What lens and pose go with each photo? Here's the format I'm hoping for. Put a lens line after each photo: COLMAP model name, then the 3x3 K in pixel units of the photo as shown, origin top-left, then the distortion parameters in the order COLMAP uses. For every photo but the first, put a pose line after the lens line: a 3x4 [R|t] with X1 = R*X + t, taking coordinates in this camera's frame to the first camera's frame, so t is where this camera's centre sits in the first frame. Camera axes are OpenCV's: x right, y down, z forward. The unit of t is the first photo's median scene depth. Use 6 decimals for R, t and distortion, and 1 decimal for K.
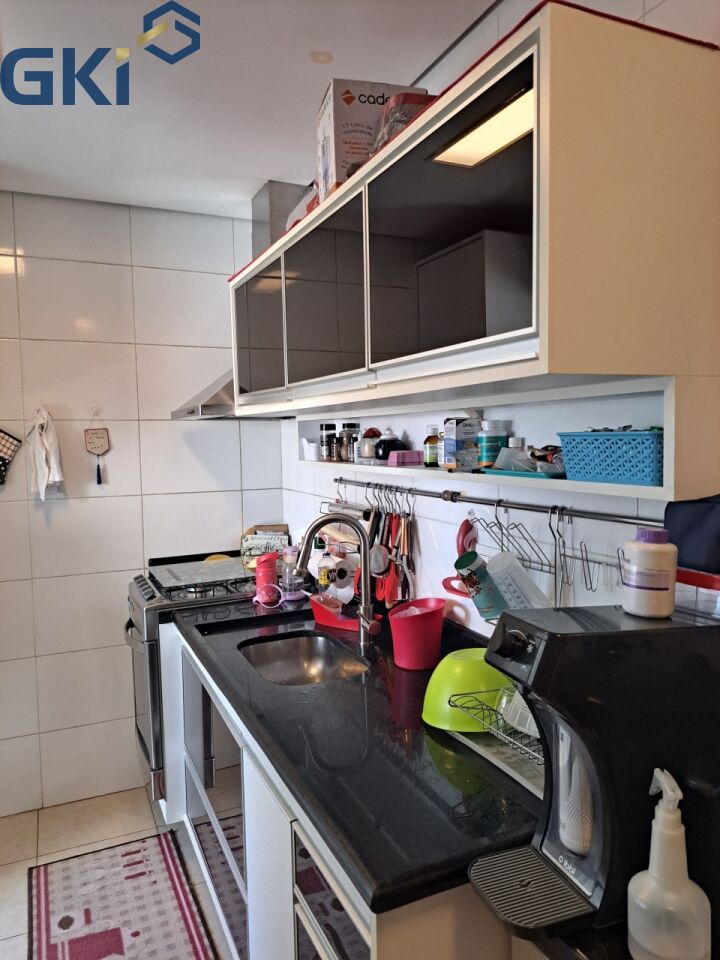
lens RADIAL K [[694.2, 0, 362.3], [0, 694.2, 474.3], [0, 0, 1]] dist [0.068495, -0.071721]
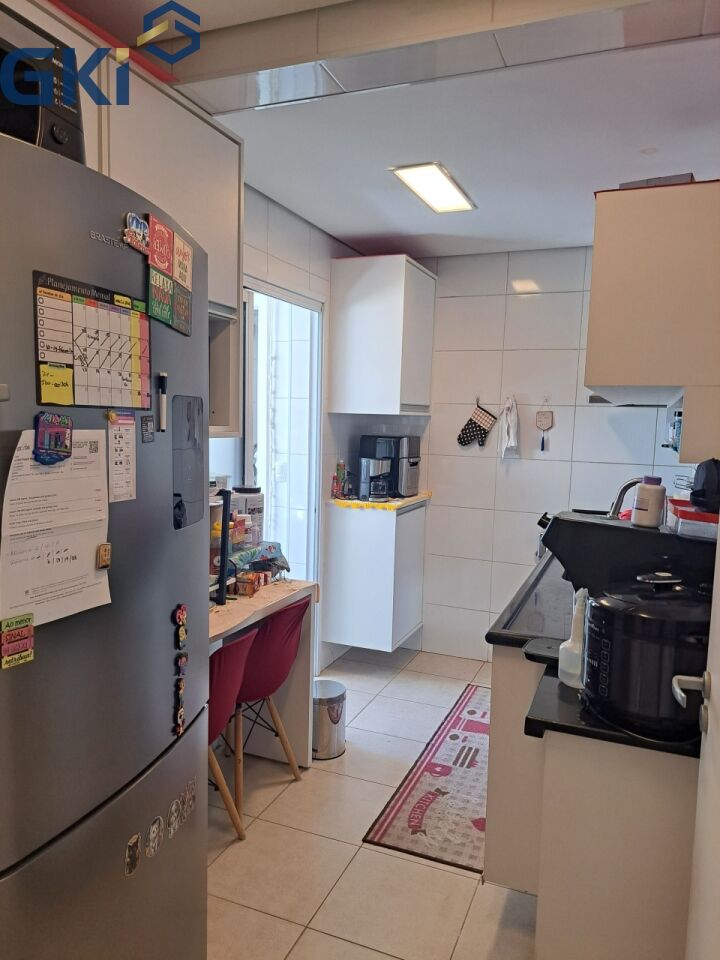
lens RADIAL K [[694.2, 0, 359.7], [0, 694.2, 483.0], [0, 0, 1]] dist [0.068495, -0.071721]
pose [[0.684713, 0.107207, -0.720884, 0.421653], [-0.081868, 0.994176, 0.070090, 0.011023], [0.724200, 0.011026, 0.689502, -0.257318]]
